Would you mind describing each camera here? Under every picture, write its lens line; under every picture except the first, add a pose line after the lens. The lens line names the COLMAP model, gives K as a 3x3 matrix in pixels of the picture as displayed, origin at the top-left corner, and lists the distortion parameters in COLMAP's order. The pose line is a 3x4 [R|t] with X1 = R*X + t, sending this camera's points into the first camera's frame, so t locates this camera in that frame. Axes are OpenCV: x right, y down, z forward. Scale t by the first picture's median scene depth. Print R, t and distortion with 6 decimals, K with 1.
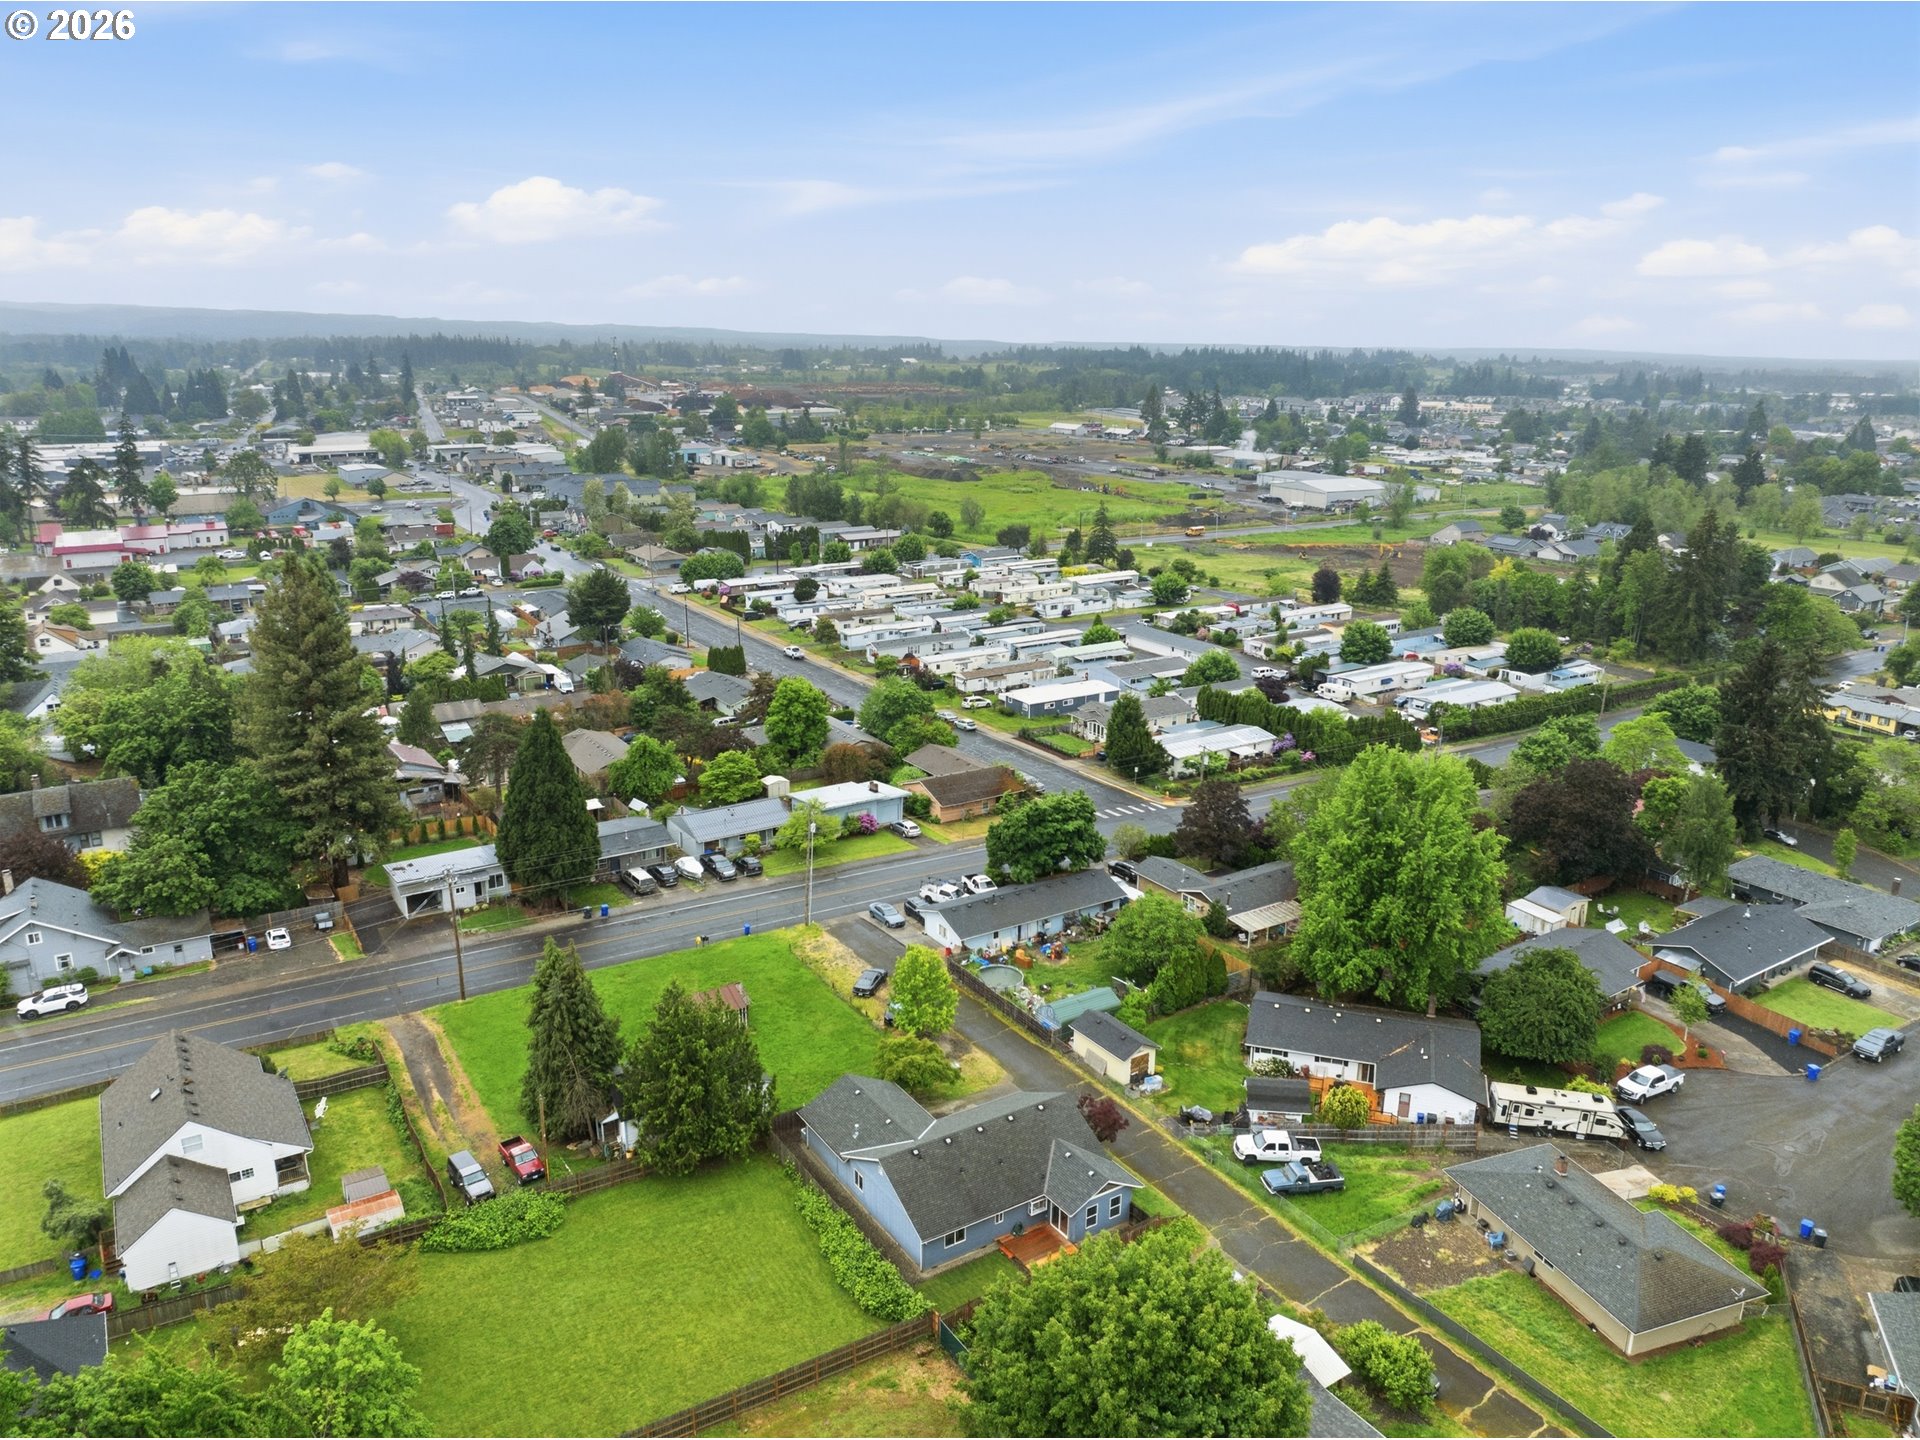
lens RADIAL K [[1349.0, 0, 961.0], [0, 1349.0, 688.8], [0, 0, 1]] dist [-0.038229, -0.000404]
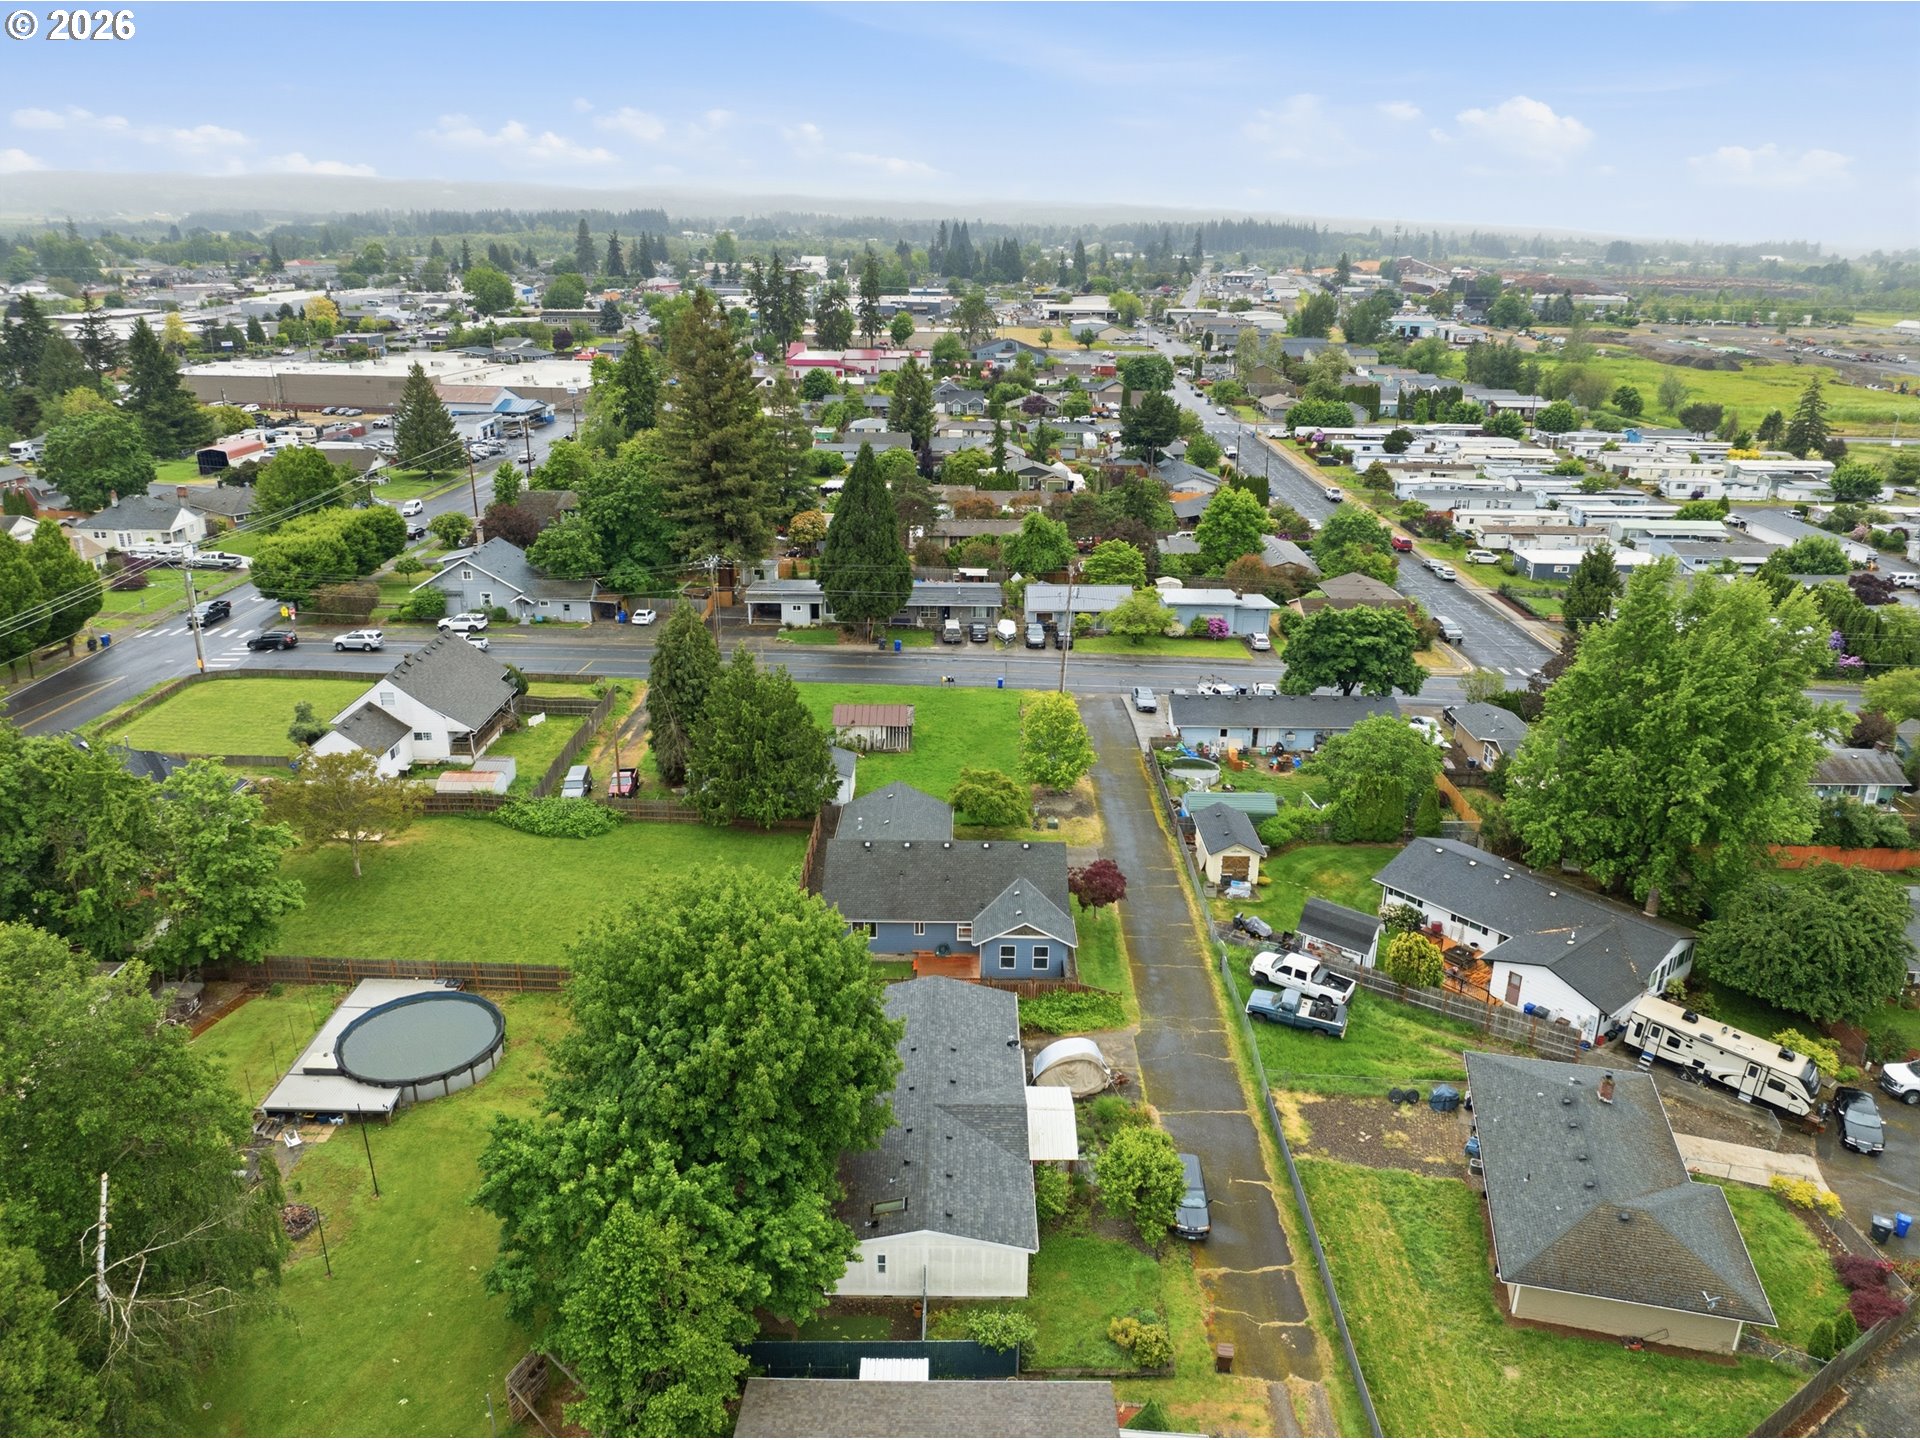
lens RADIAL K [[1349.0, 0, 961.0], [0, 1349.0, 688.8], [0, 0, 1]] dist [-0.038229, -0.000404]
pose [[0.837652, 0.176887, -0.516769, 0.373521], [-0.138788, 0.983986, 0.111846, 0.084831], [0.528278, -0.021966, 0.848787, 0.153914]]
